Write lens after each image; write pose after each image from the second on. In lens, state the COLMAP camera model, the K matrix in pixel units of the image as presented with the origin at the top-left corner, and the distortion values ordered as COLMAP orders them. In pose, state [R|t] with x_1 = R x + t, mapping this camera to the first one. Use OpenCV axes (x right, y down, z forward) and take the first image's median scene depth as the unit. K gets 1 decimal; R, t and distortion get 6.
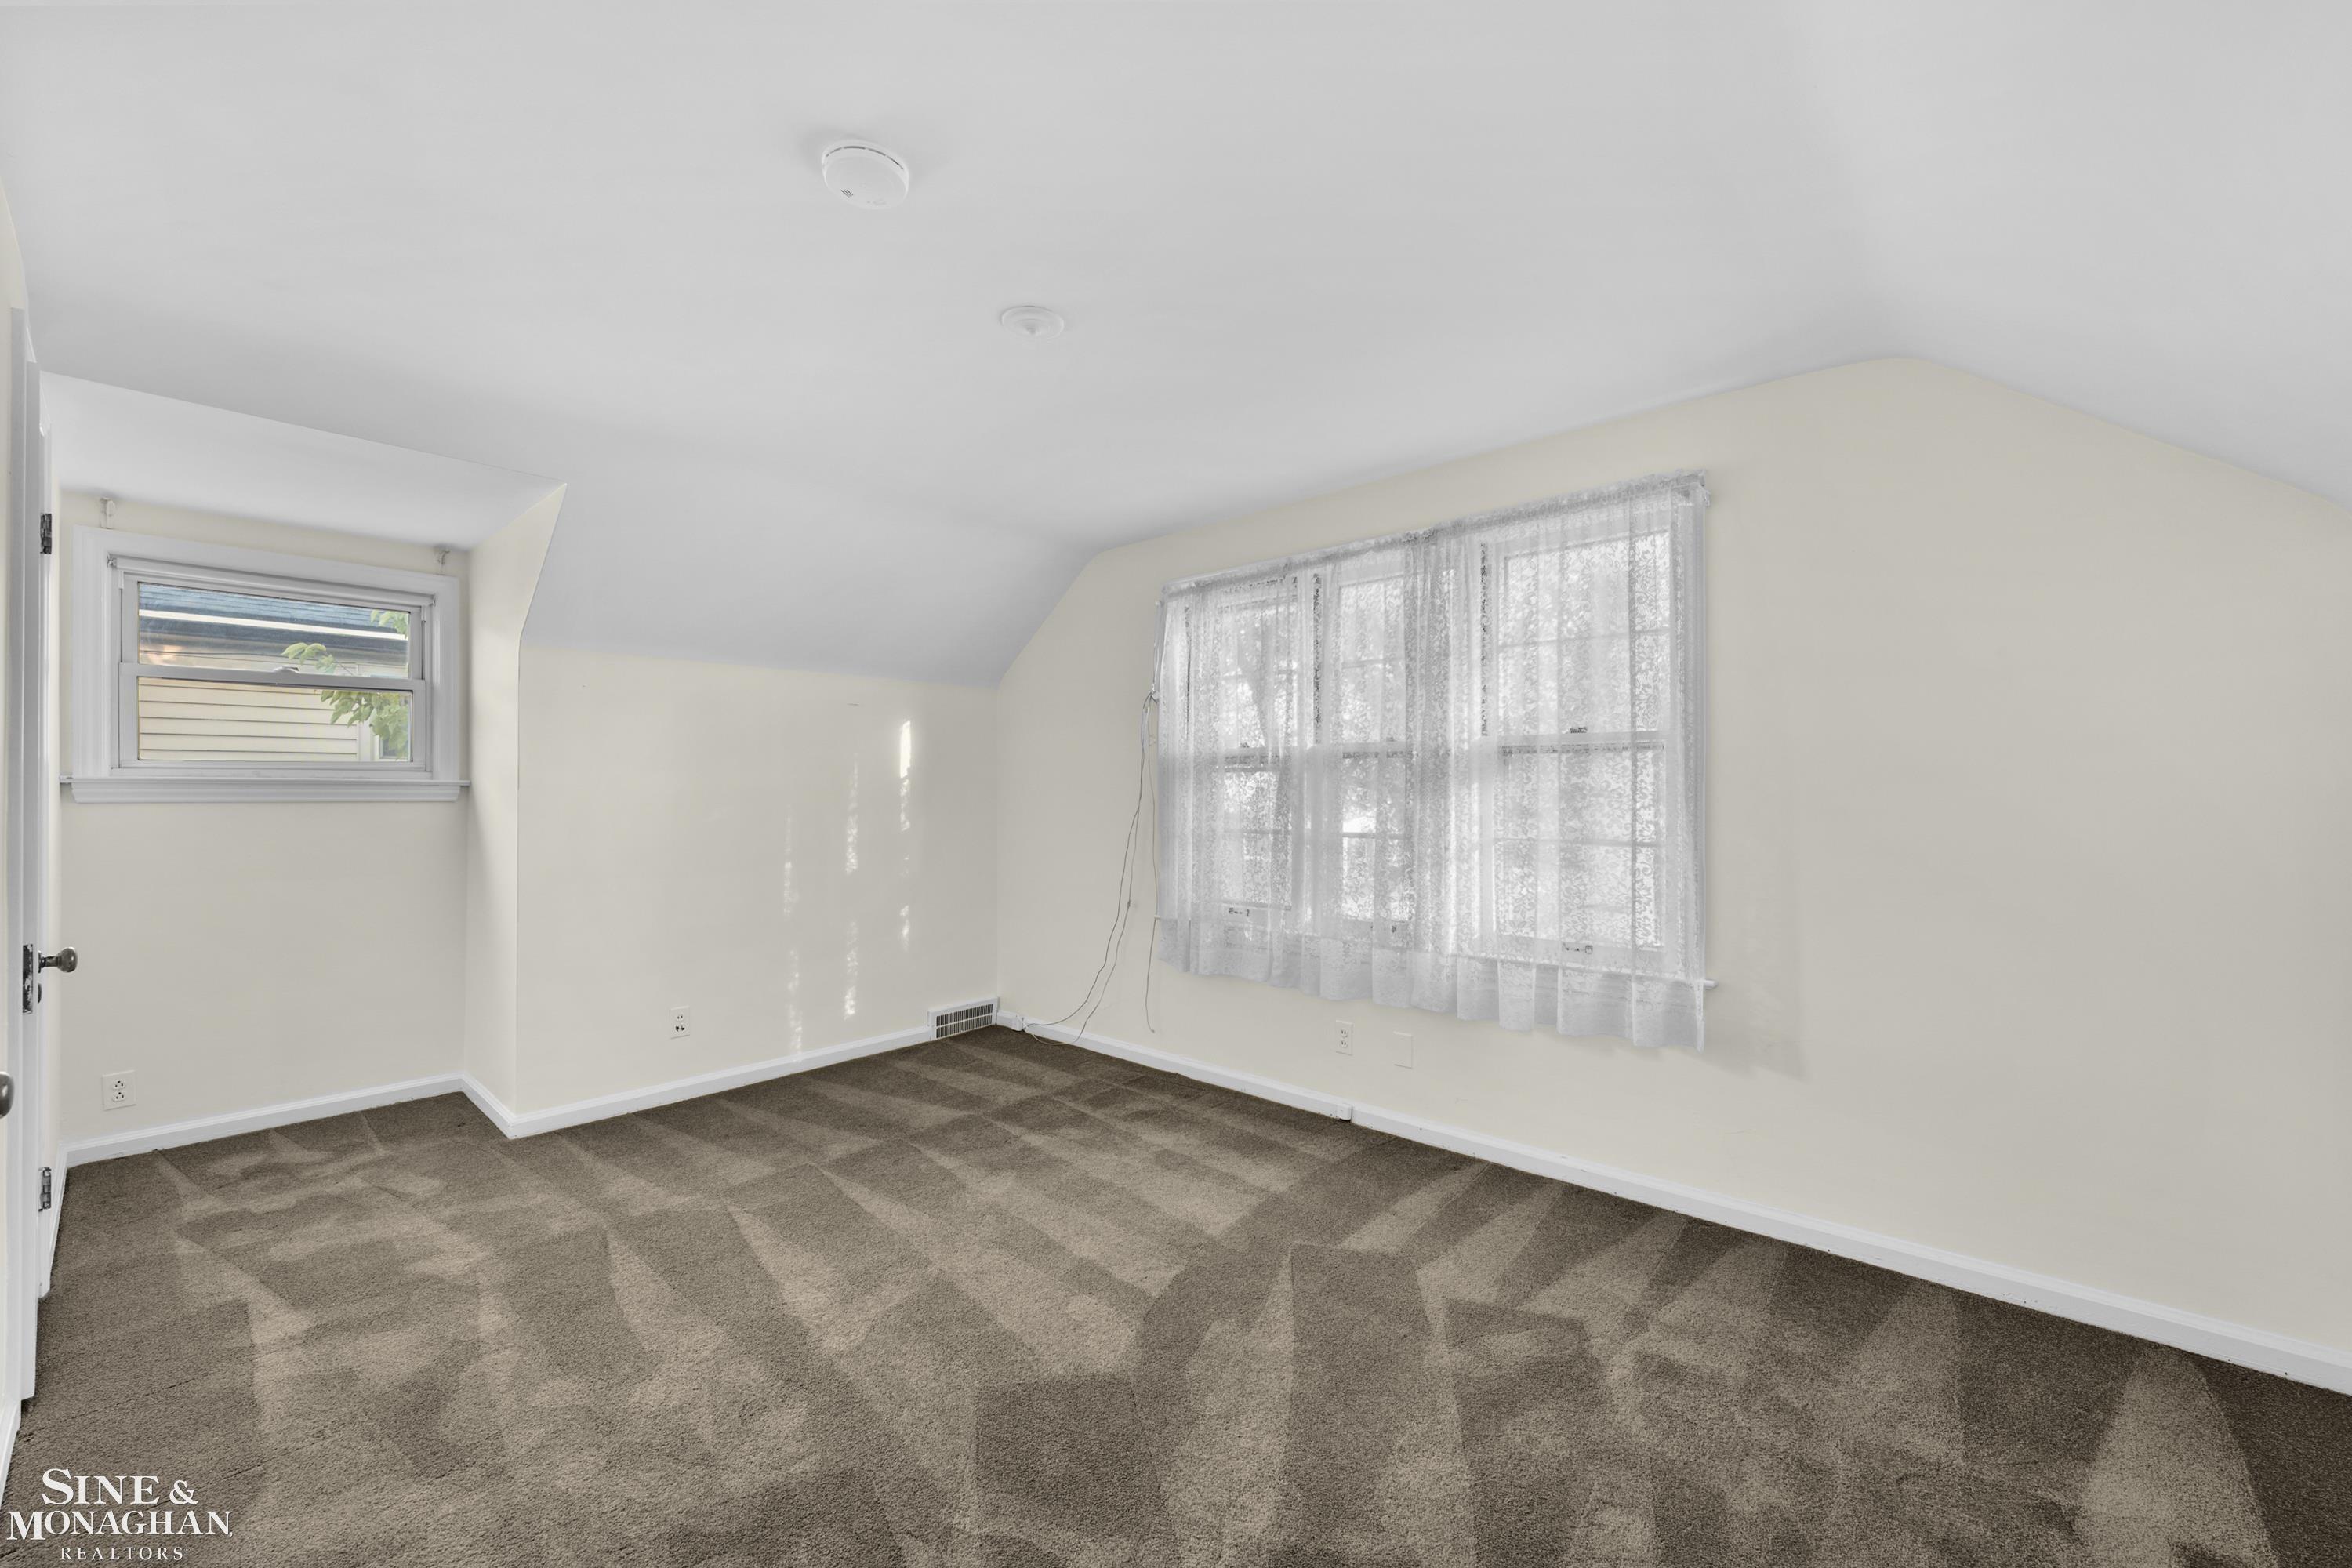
lens RADIAL K [[932.3, 0, 1183.5], [0, 932.3, 783.3], [0, 0, 1]] dist [-0.018789, -0.000084]
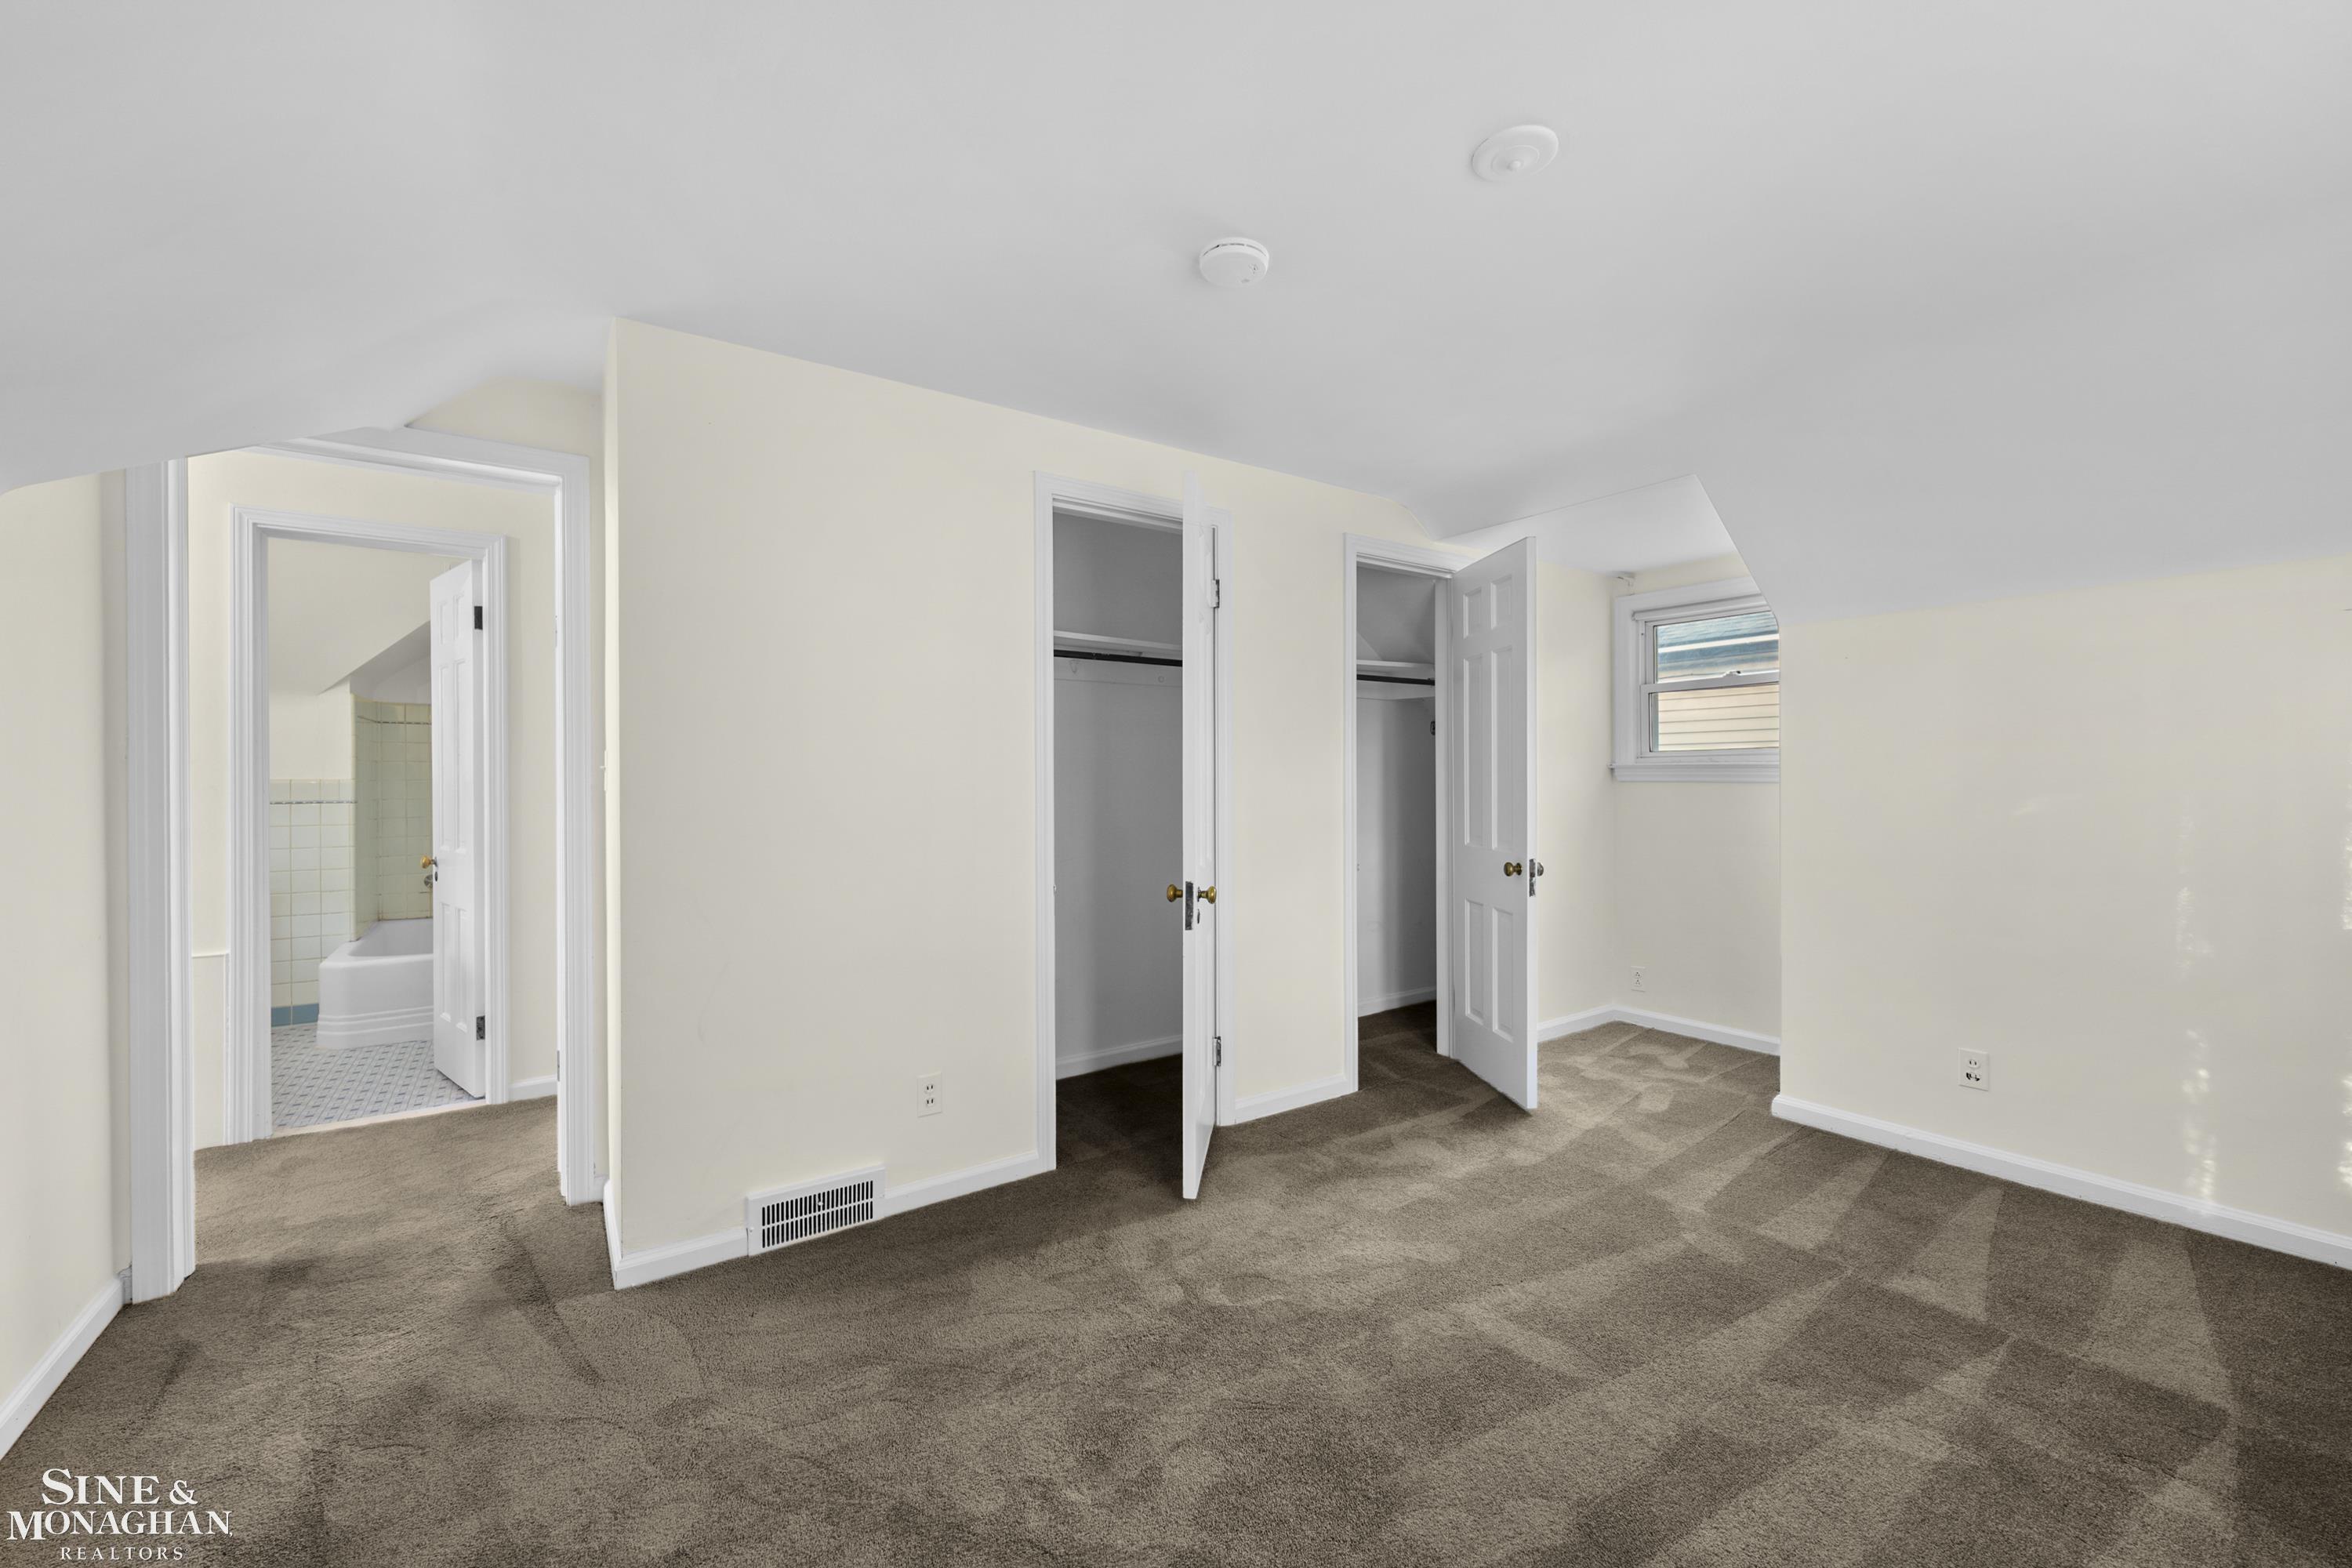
lens RADIAL K [[932.3, 0, 1184.4], [0, 932.3, 776.8], [0, 0, 1]] dist [-0.018789, -0.000084]
pose [[-0.237095, 0.005659, -0.971470, 0.443371], [0.003074, 0.999982, 0.005075, 0.003881], [0.971482, -0.001783, -0.237108, 0.643537]]
